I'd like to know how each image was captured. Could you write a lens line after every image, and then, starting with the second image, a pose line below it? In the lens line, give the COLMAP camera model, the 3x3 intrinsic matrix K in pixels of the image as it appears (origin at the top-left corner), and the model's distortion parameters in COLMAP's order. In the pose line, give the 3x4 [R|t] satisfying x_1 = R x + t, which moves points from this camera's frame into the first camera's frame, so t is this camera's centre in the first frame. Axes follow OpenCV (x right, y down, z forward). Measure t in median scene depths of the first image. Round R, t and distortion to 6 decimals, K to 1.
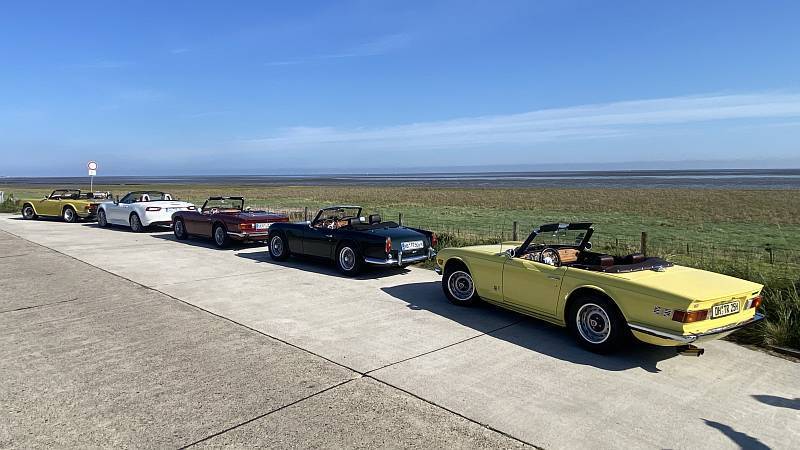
lens RADIAL K [[546.5, 0, 402.4], [0, 546.5, 225.4], [0, 0, 1]] dist [0.042308, -0.045204]
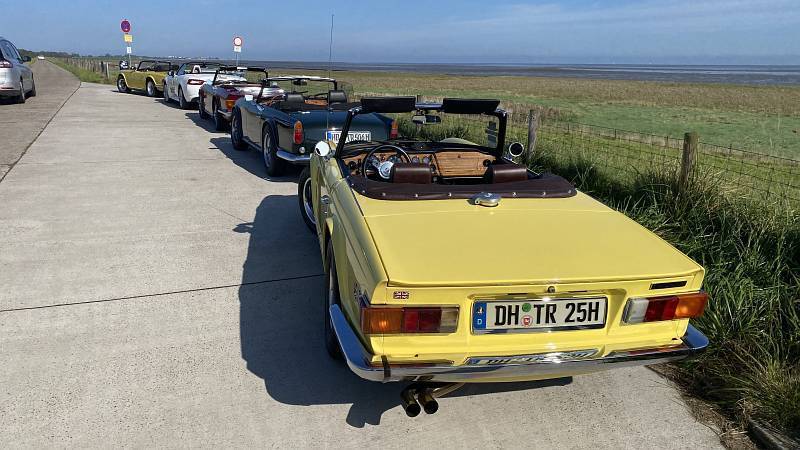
lens RADIAL K [[627.2, 0, 397.1], [0, 627.2, 219.5], [0, 0, 1]] dist [0.035304, -0.031954]
pose [[0.929688, 0.109720, -0.351626, 0.532359], [-0.055991, 0.985608, 0.159506, 0.017244], [0.364067, -0.128603, 0.922452, 0.466974]]
